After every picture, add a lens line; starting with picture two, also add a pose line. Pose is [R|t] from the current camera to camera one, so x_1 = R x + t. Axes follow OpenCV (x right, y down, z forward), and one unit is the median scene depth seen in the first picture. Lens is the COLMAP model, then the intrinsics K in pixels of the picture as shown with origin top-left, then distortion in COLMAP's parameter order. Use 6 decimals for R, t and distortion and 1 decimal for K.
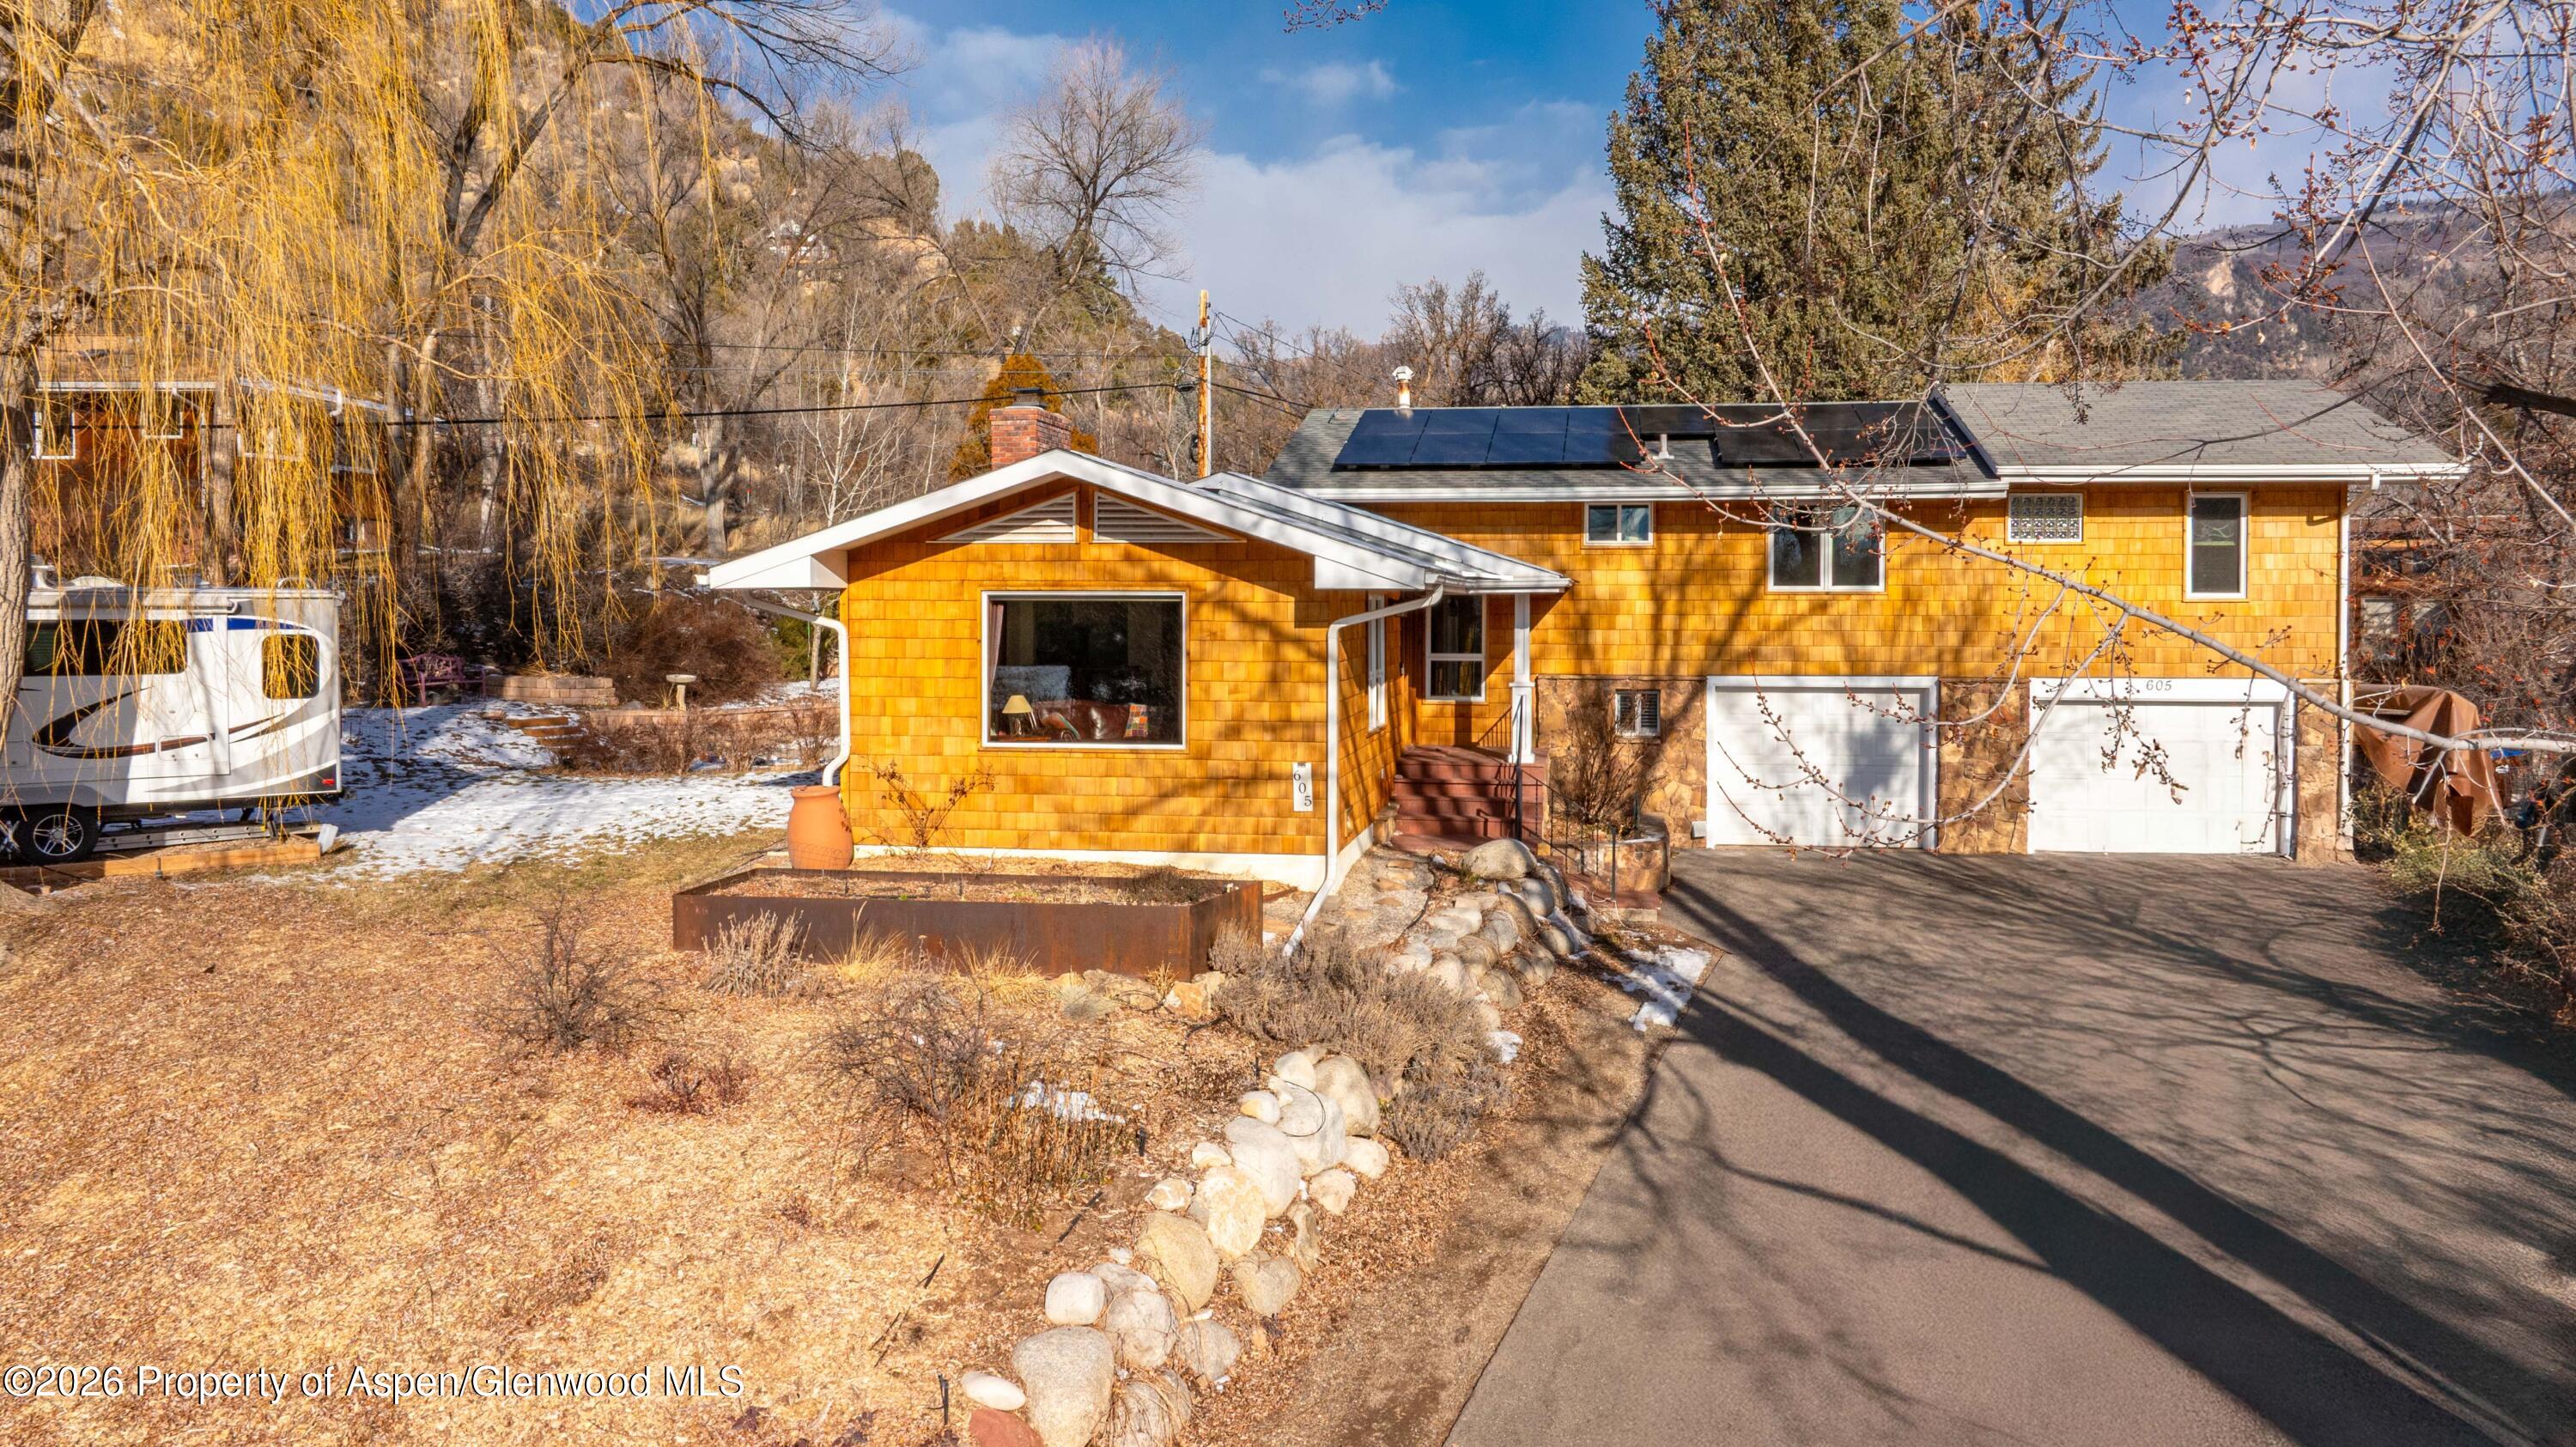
lens RADIAL K [[1716.2, 0, 1394.5], [0, 1716.2, 841.7], [0, 0, 1]] dist [-0.021761, -0.005585]
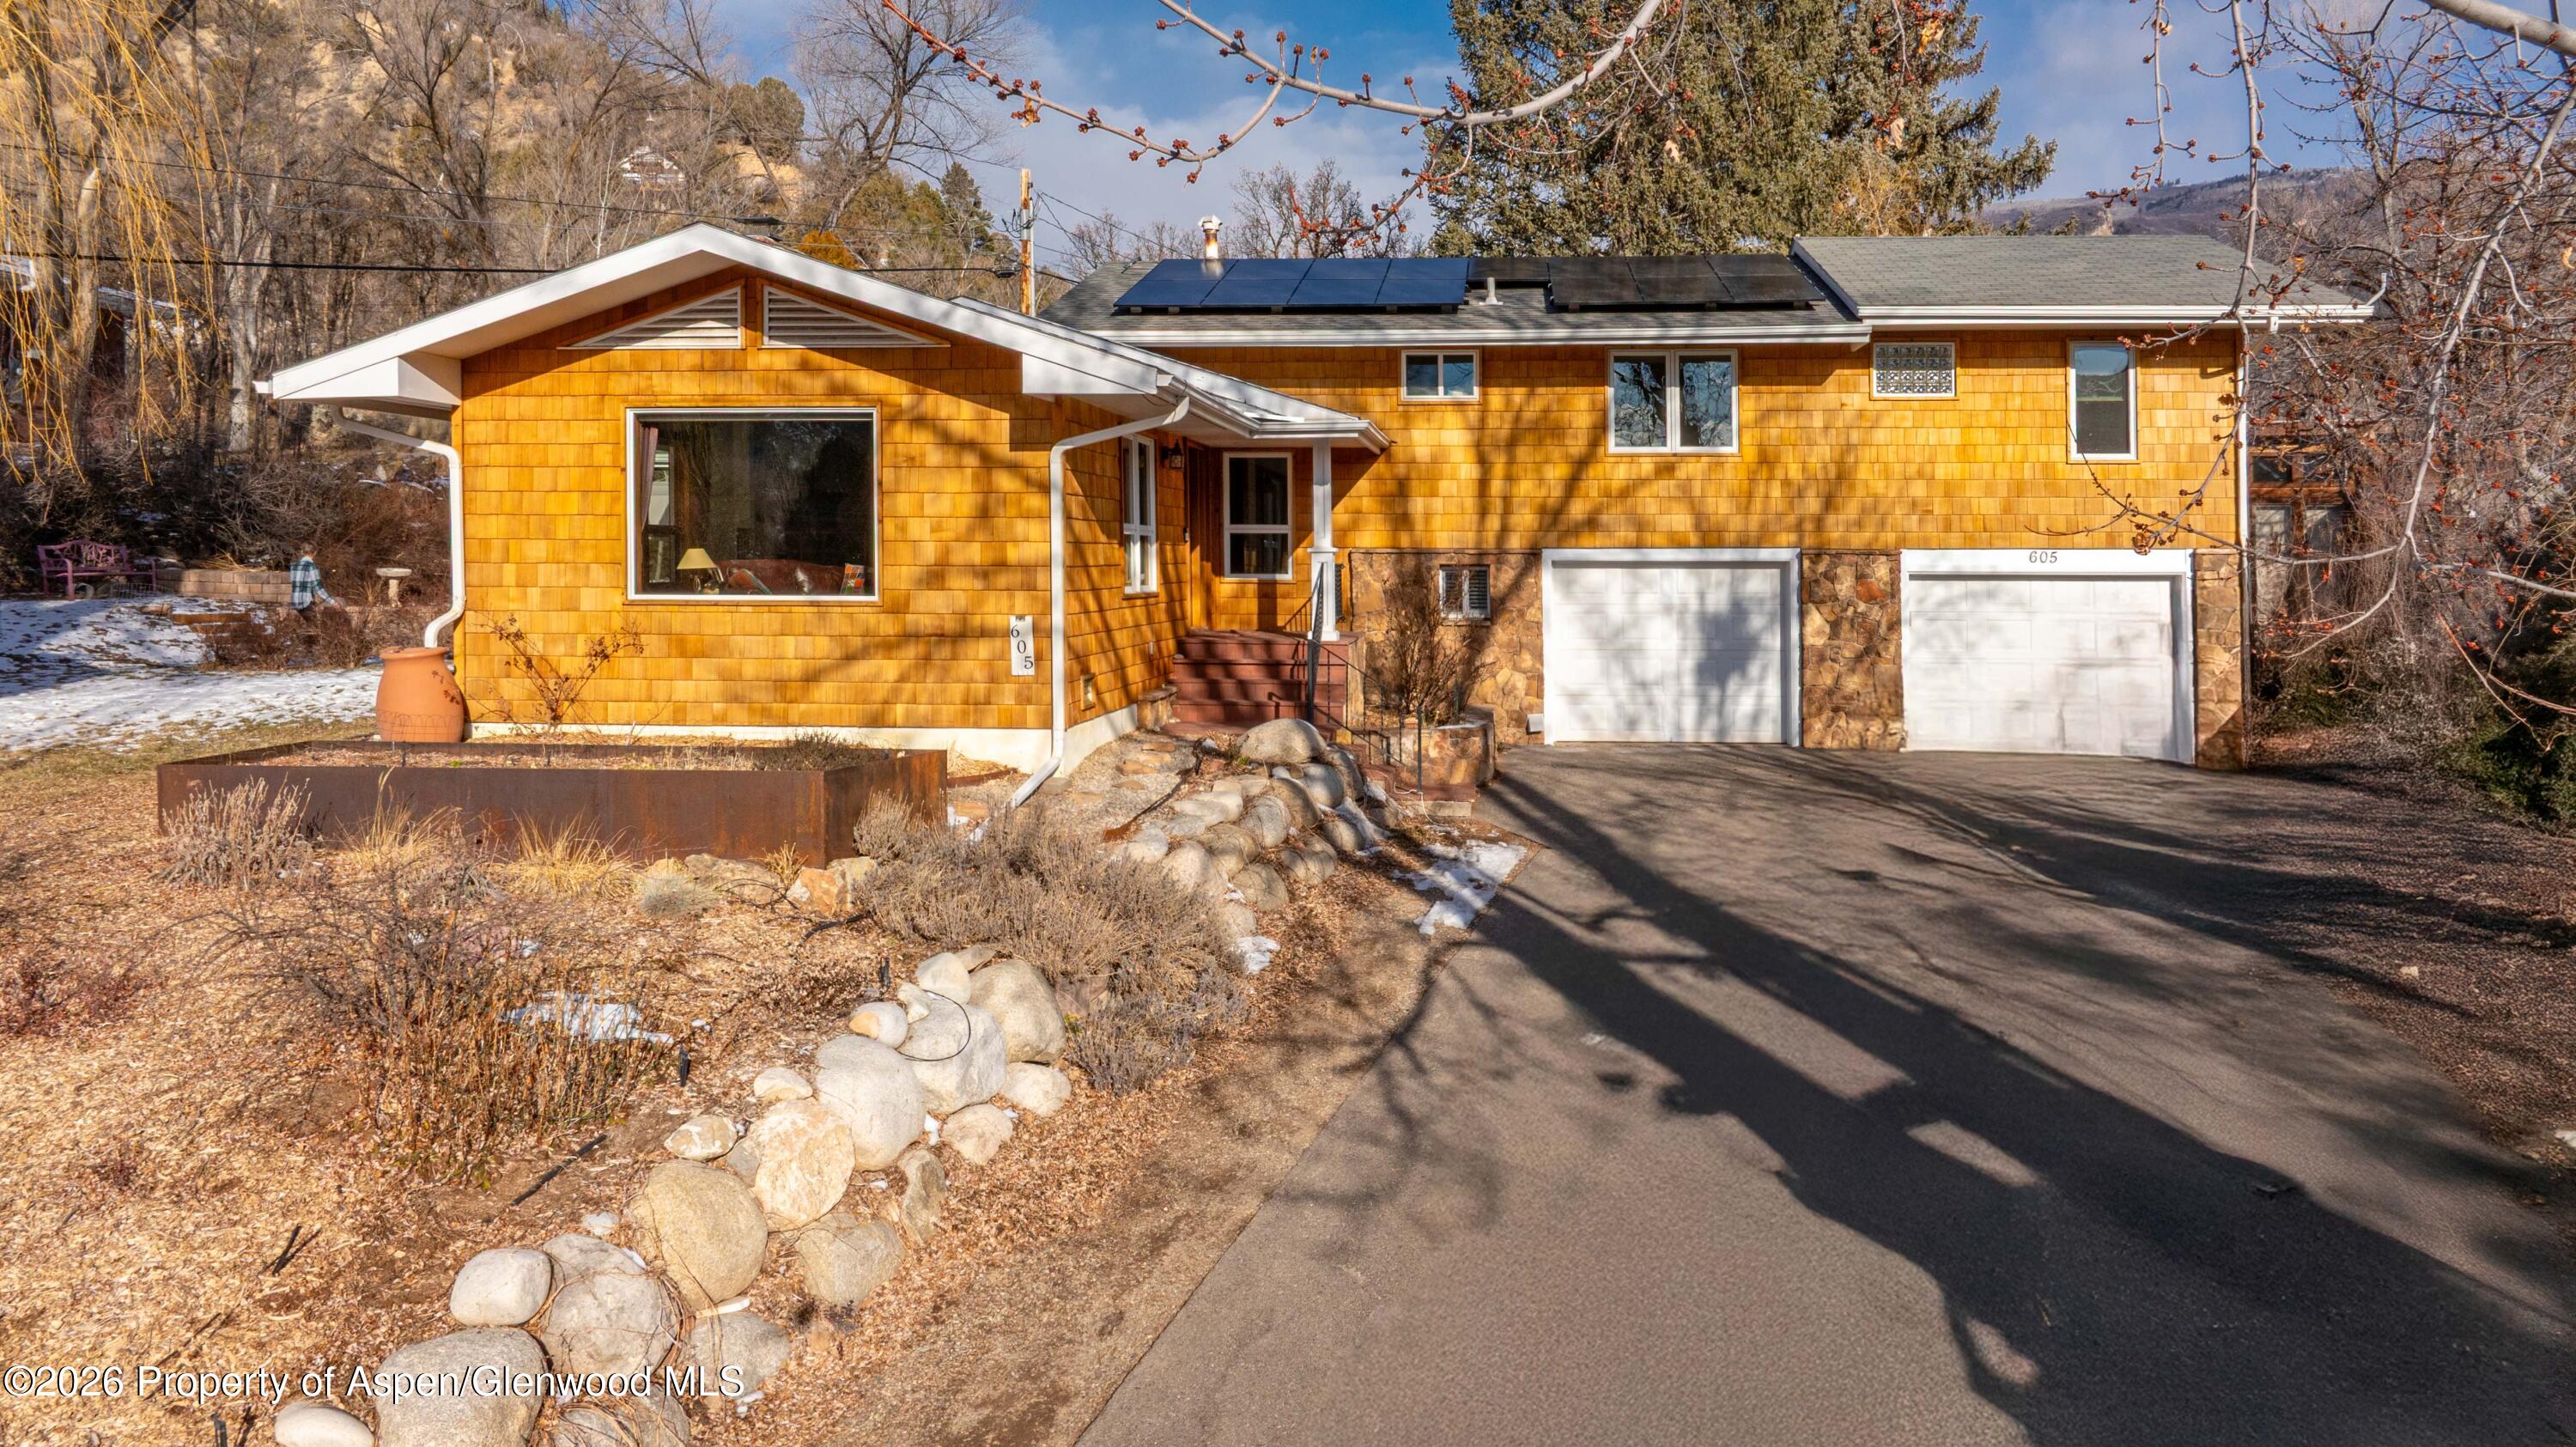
lens RADIAL K [[1792.2, 0, 1384.1], [0, 1792.2, 713.2], [0, 0, 1]] dist [0.001316, -0.049832]
pose [[0.997975, -0.006090, 0.063307, 0.063466], [0.008594, 0.999189, -0.039344, 0.034911], [-0.063016, 0.039808, 0.997218, 0.131336]]
